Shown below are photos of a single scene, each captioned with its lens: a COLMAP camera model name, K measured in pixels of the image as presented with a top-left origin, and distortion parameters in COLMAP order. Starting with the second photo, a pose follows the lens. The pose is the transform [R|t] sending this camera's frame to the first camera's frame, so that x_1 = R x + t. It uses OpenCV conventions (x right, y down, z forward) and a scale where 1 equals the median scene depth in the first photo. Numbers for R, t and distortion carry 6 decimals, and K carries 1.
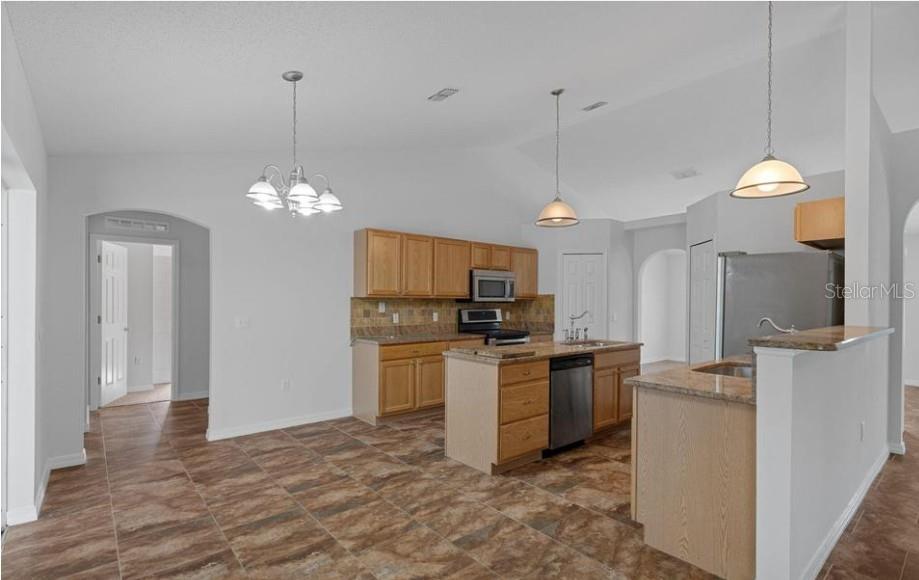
lens RADIAL K [[438.3, 0, 459.3], [0, 438.3, 305.3], [0, 0, 1]] dist [0.000226, 0.000098]
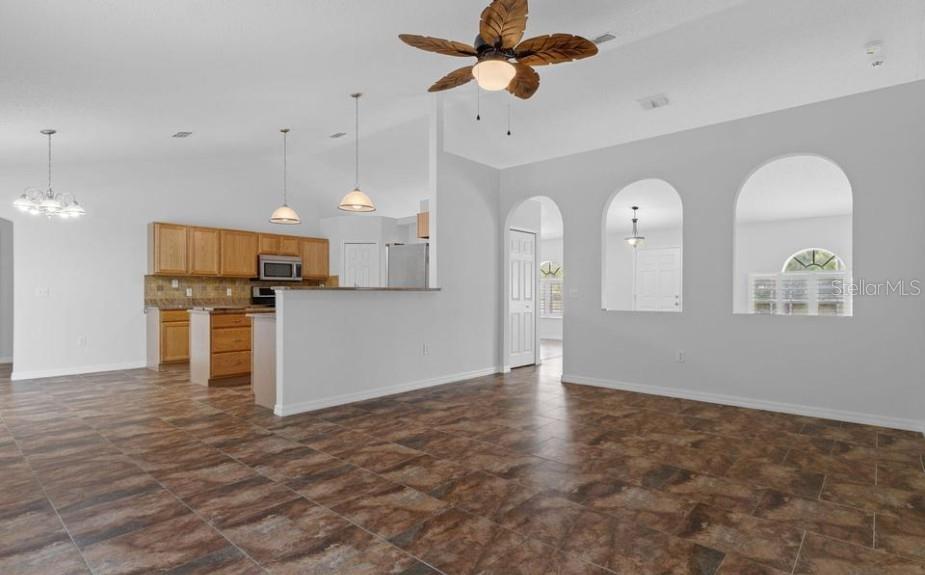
lens RADIAL K [[469.8, 0, 462.8], [0, 469.8, 295.0], [0, 0, 1]] dist [-0.009870, 0.001167]
pose [[0.988725, -0.005151, 0.149654, 0.431207], [0.005754, 0.999977, -0.003593, 0.045898], [-0.149632, 0.004413, 0.988732, -0.457990]]
